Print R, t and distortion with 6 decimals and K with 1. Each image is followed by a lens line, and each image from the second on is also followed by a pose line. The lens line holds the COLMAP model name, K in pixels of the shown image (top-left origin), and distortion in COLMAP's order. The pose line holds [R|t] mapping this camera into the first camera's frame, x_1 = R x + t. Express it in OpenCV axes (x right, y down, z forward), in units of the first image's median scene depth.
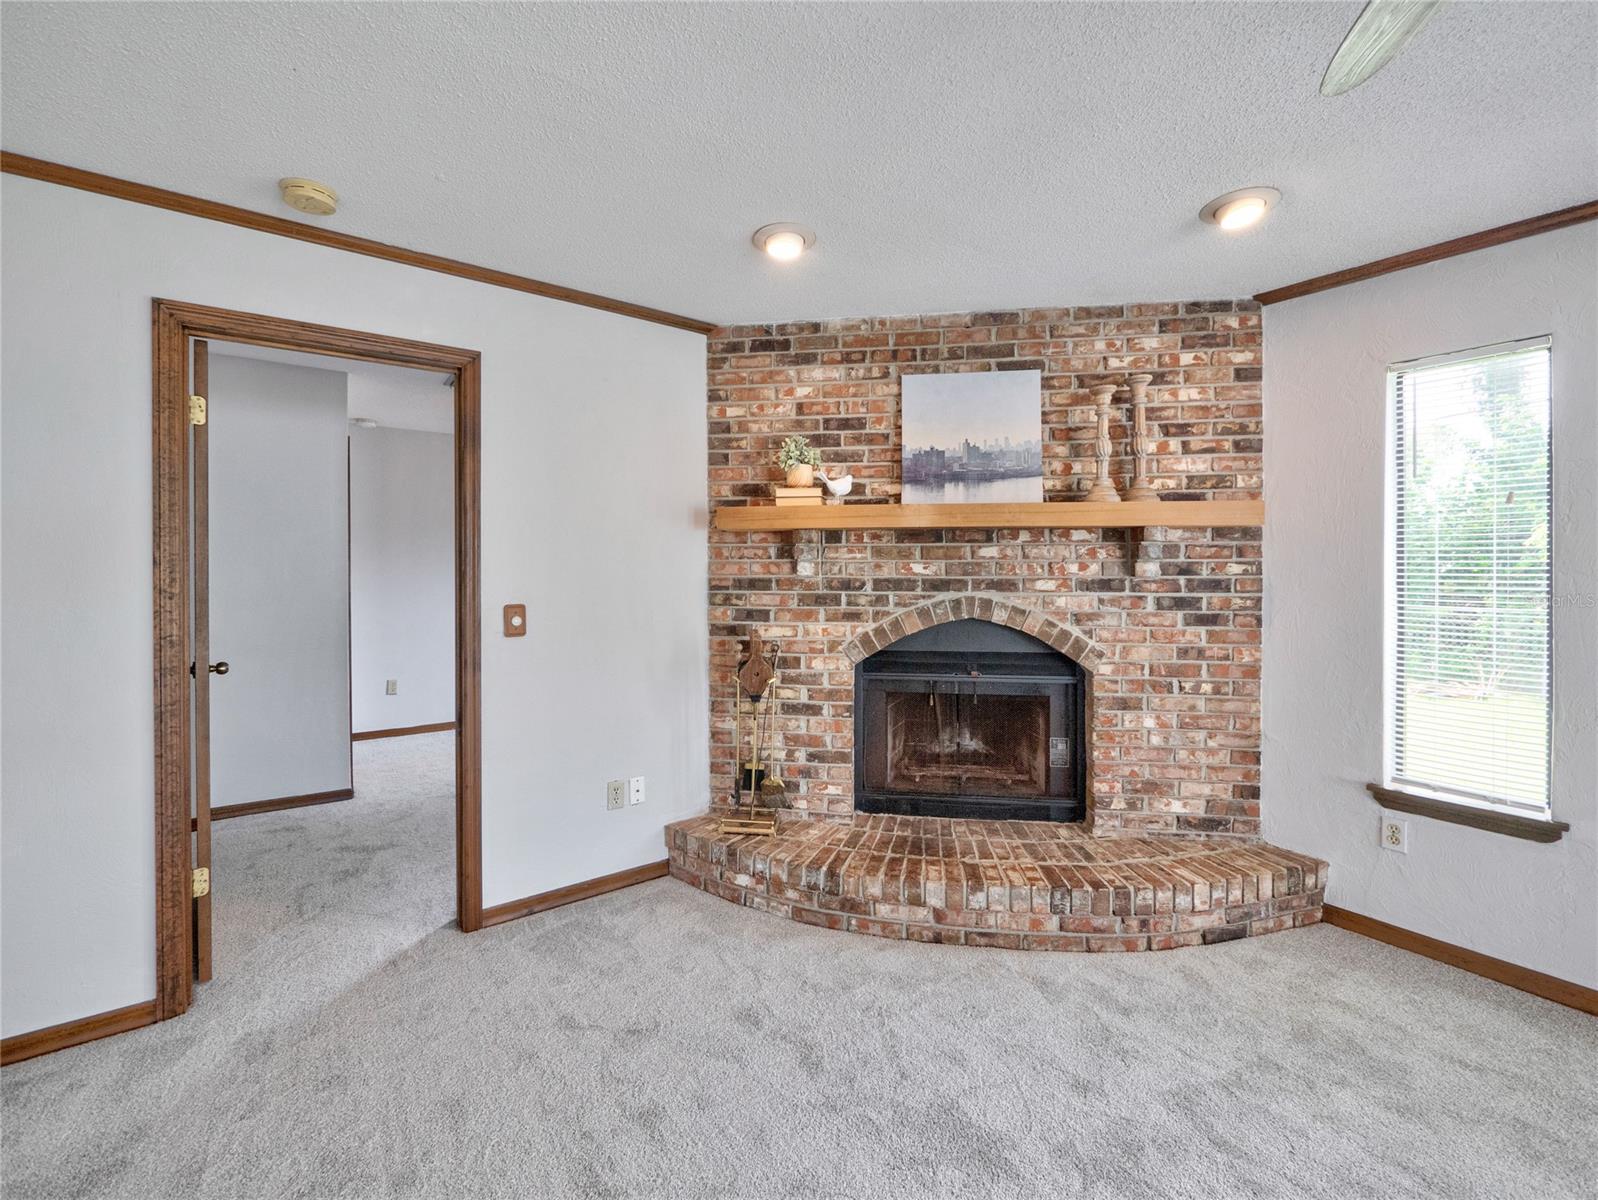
lens RADIAL K [[694.4, 0, 826.3], [0, 694.4, 559.5], [0, 0, 1]] dist [-0.002992, -0.001957]
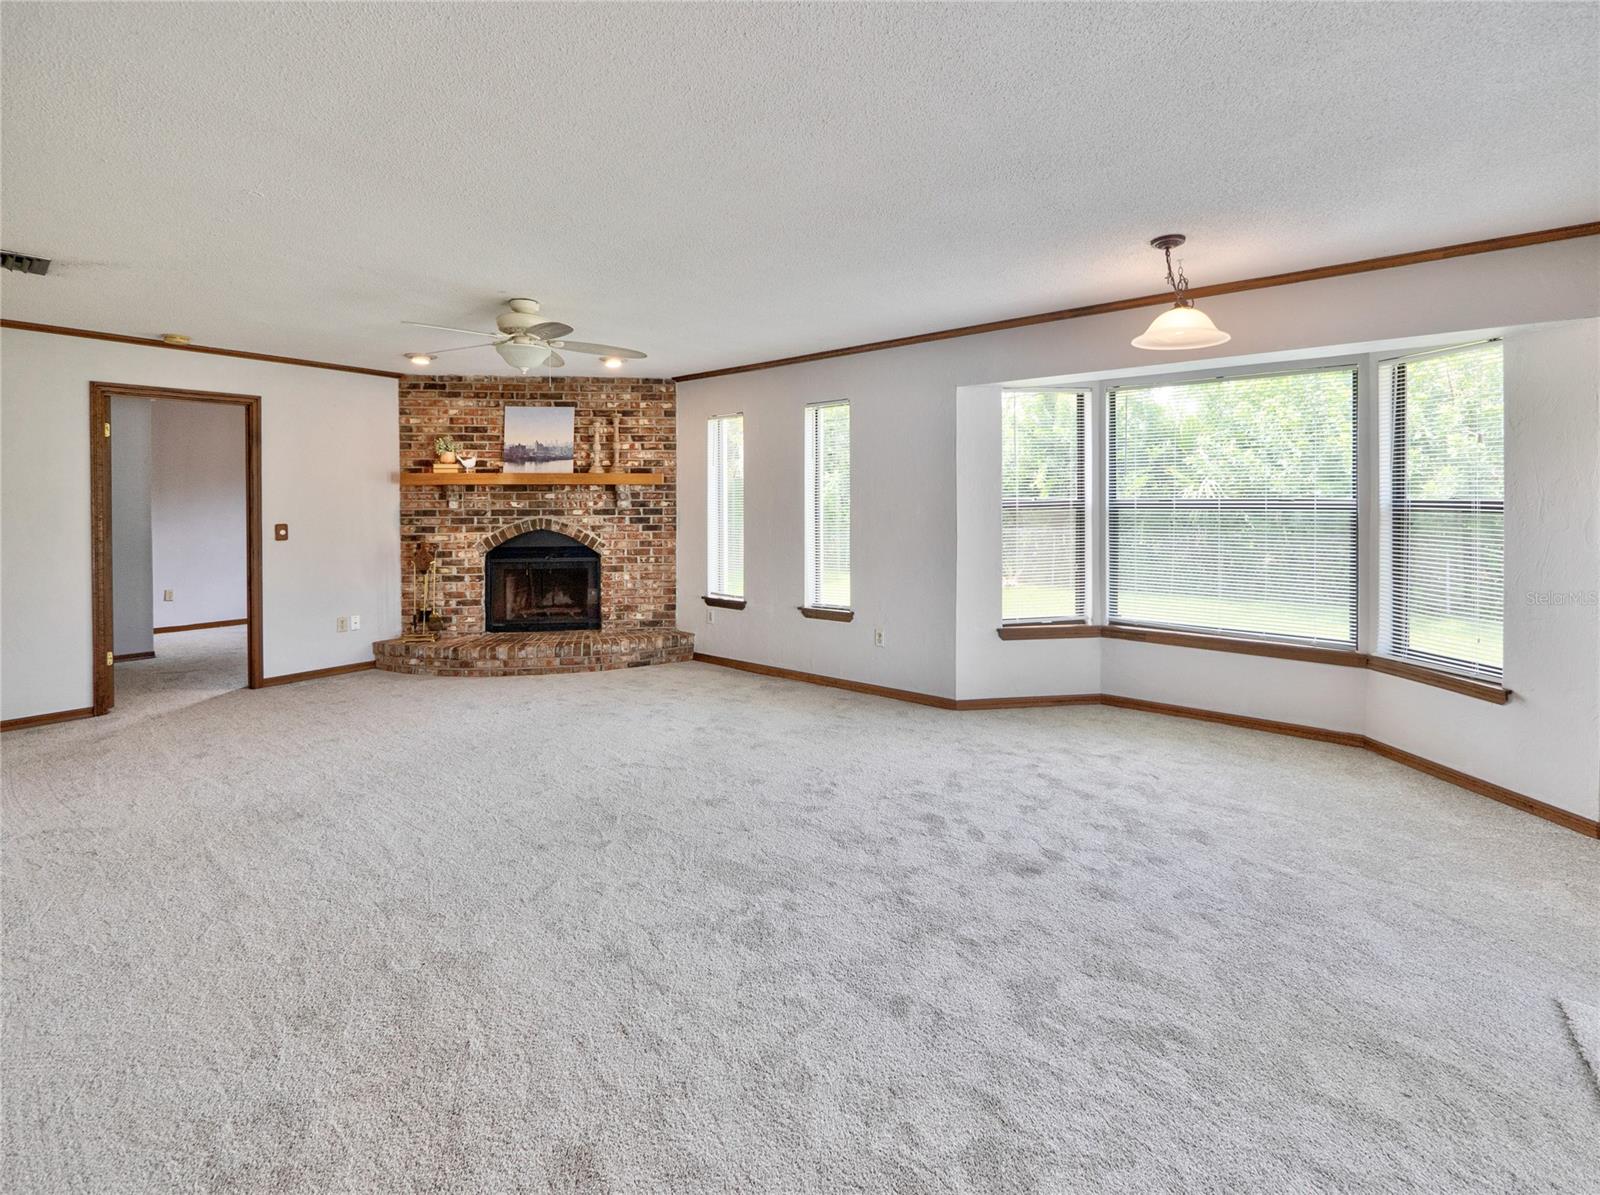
lens RADIAL K [[710.9, 0, 810.6], [0, 710.9, 498.6], [0, 0, 1]] dist [-0.002861, 0.001532]
pose [[0.971654, -0.003179, 0.236387, 0.489953], [0.001717, 0.999978, 0.006388, -0.015742], [-0.236402, -0.005801, 0.971638, -1.205229]]
